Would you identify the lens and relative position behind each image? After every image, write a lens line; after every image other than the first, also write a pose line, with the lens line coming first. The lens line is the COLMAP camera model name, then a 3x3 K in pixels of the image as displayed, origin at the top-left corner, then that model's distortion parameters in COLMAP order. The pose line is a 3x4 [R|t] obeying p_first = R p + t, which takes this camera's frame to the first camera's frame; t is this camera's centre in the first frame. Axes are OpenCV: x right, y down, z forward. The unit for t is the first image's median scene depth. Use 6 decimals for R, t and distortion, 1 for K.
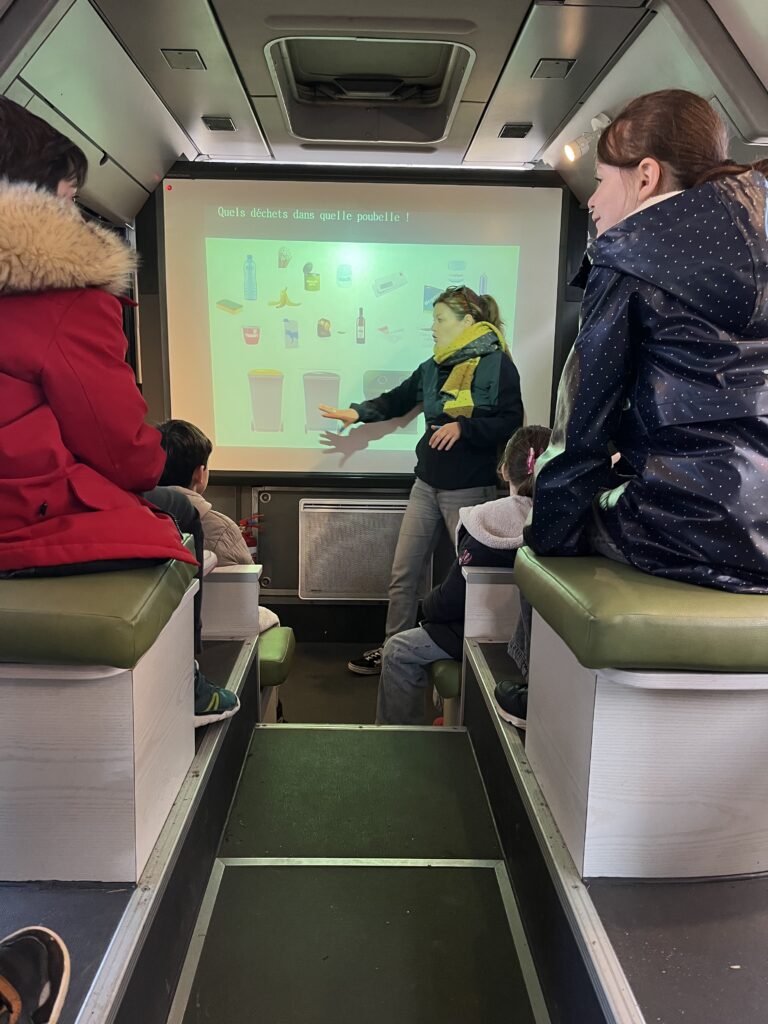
lens RADIAL K [[778.3, 0, 381.5], [0, 778.3, 509.2], [0, 0, 1]] dist [0.039348, -0.018238]
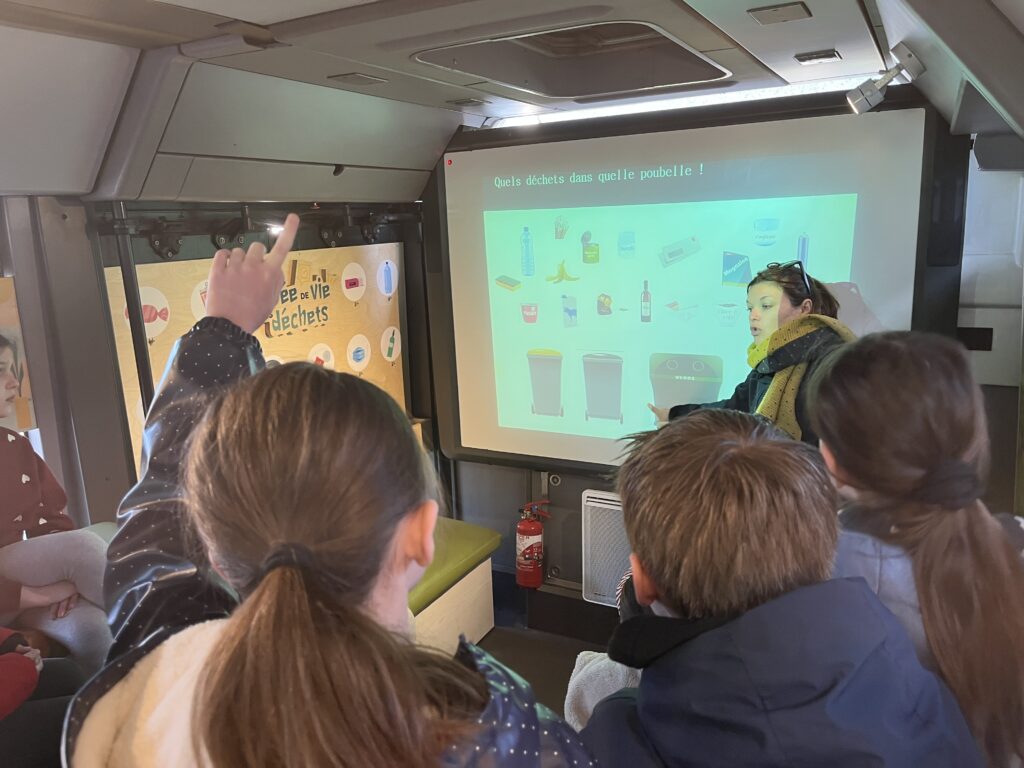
lens RADIAL K [[778.3, 0, 513.4], [0, 778.3, 388.0], [0, 0, 1]] dist [0.039348, -0.018238]
pose [[0.873590, 0.054549, -0.483596, 0.262620], [-0.026508, 0.997557, 0.064636, -0.194278], [0.485940, -0.043646, 0.872901, 0.193693]]
